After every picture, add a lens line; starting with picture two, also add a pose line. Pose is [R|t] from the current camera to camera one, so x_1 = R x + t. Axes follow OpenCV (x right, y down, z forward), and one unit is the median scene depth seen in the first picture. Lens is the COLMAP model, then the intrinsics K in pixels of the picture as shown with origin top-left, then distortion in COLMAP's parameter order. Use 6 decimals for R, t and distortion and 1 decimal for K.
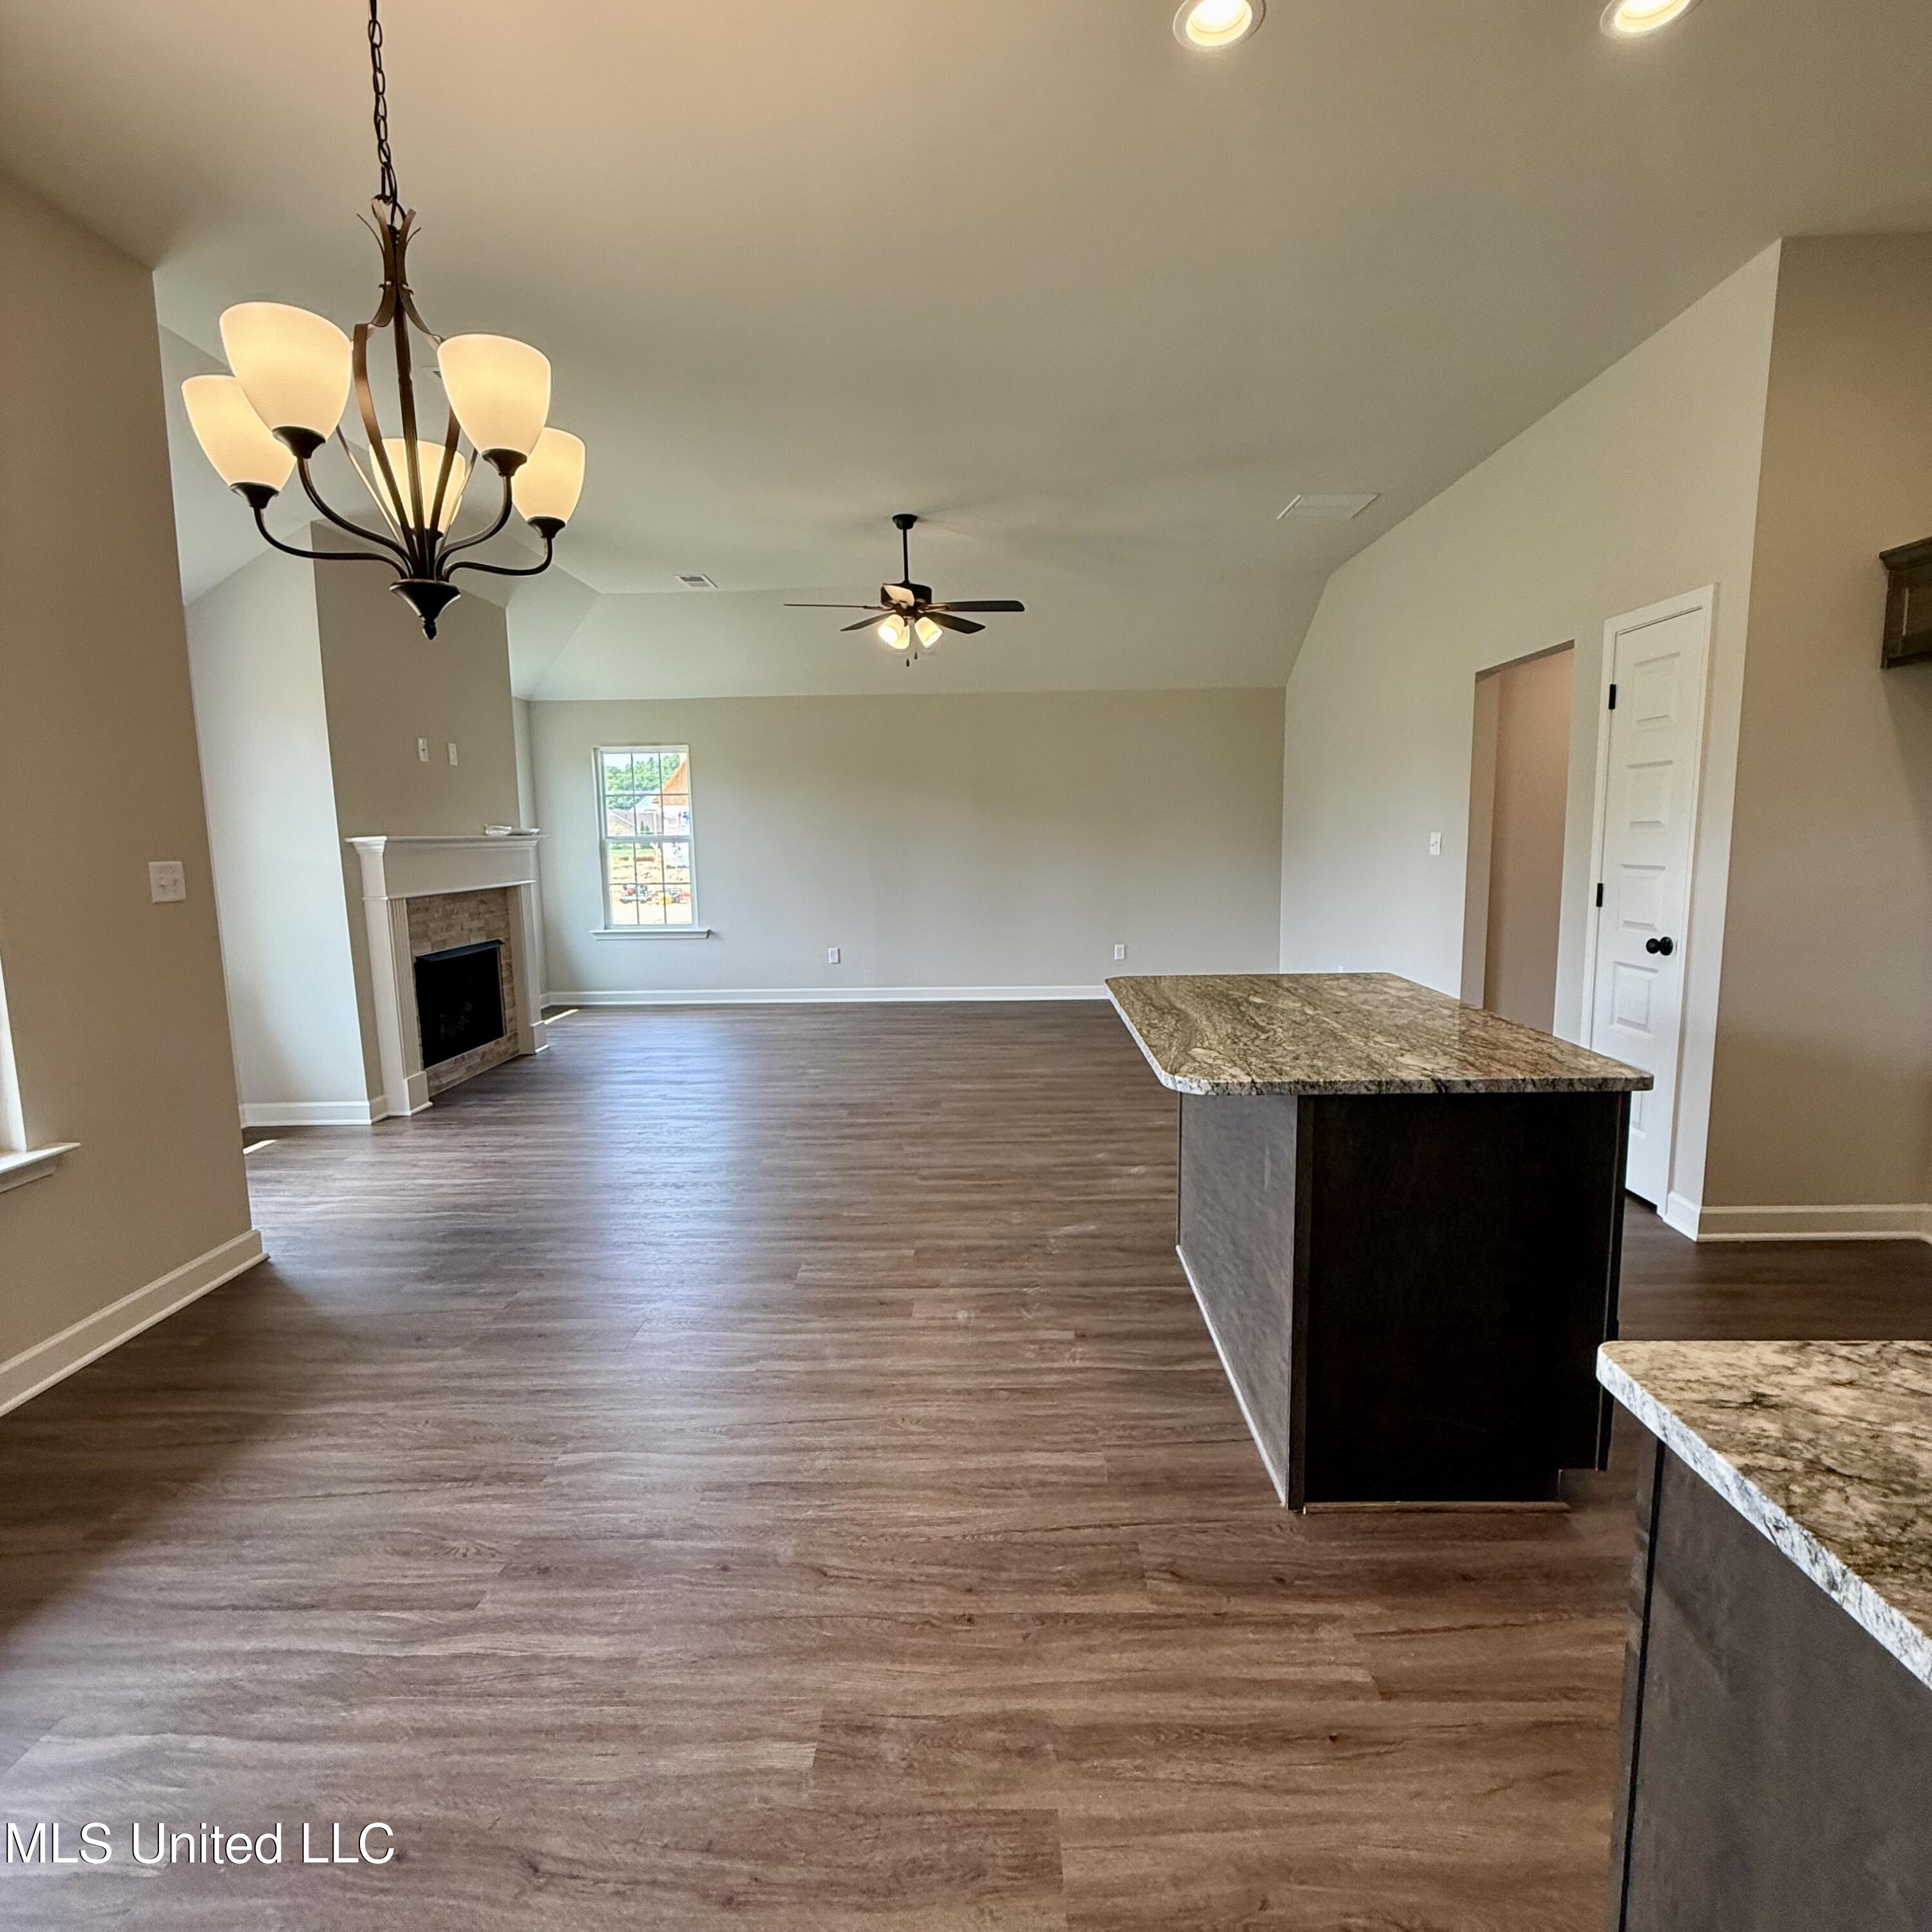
lens RADIAL K [[1020.5, 0, 971.4], [0, 1020.5, 960.4], [0, 0, 1]] dist [-0.006040, 0.003337]
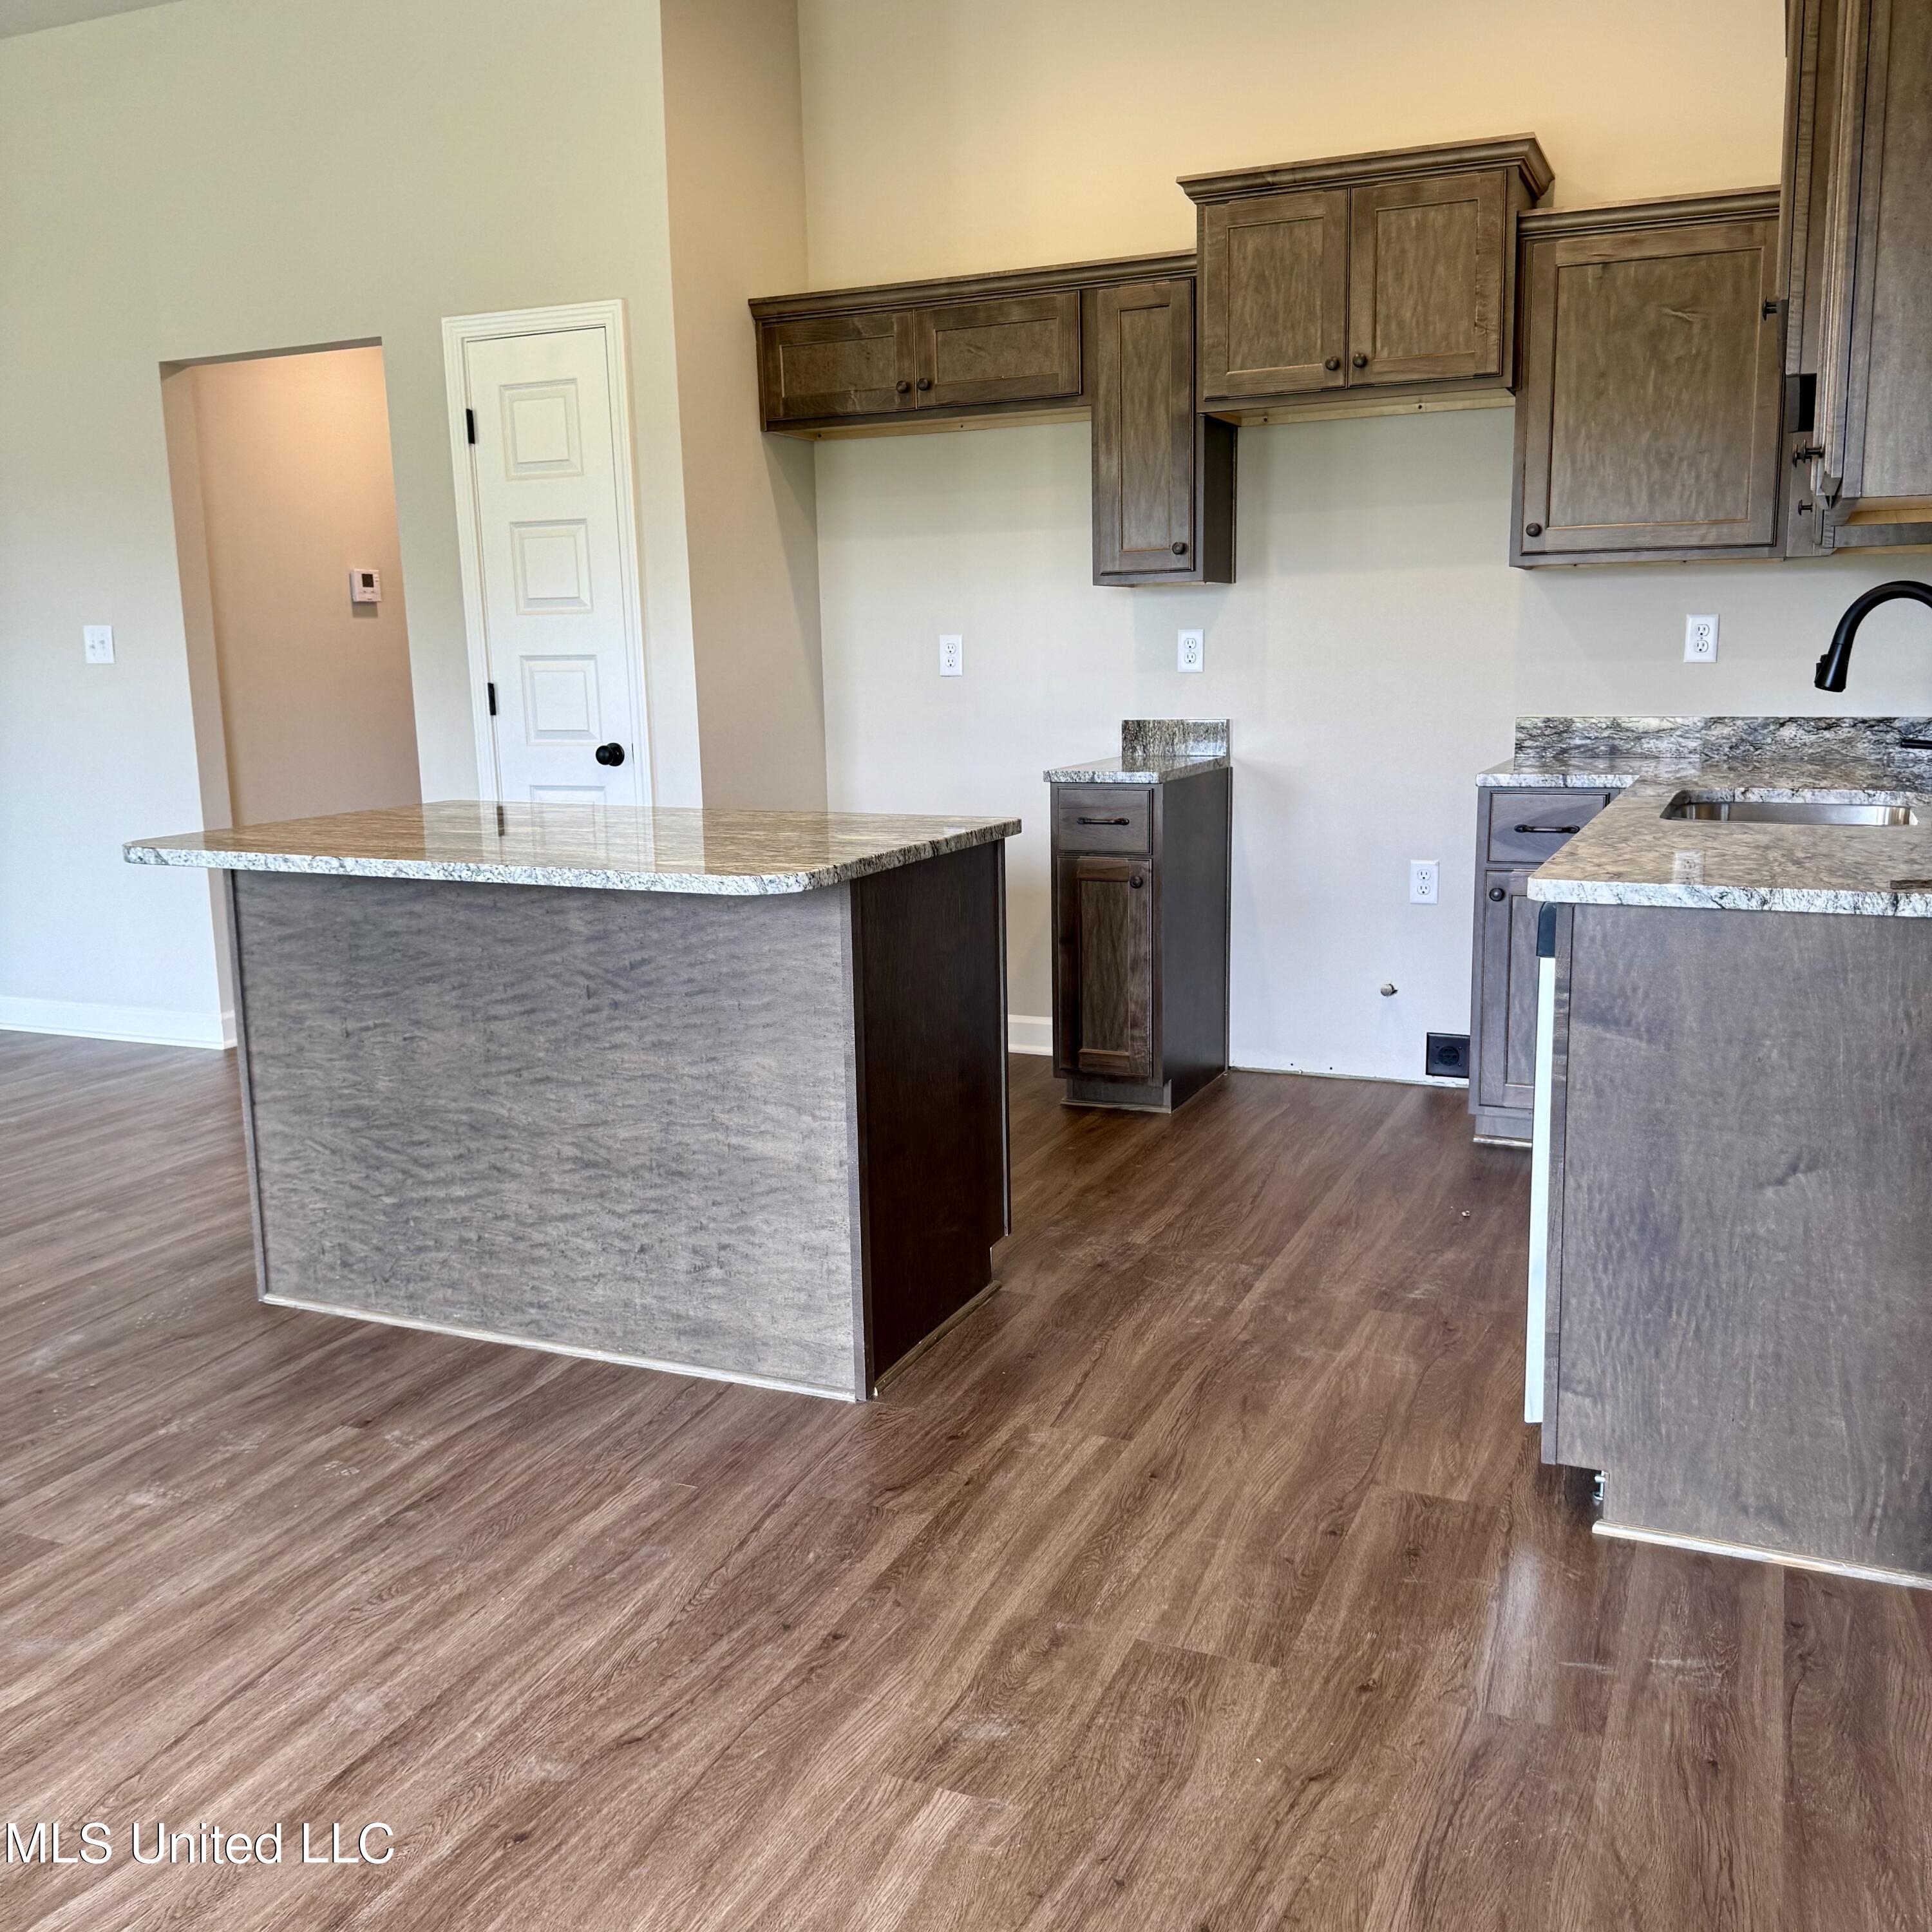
lens RADIAL K [[1811.0, 0, 976.9], [0, 1811.0, 958.9], [0, 0, 1]] dist [0.043683, 0.000000]
pose [[0.378746, -0.149872, 0.913285, -0.909283], [0.129921, 0.985640, 0.107866, 0.048187], [-0.916336, 0.077801, 0.392779, 0.320506]]
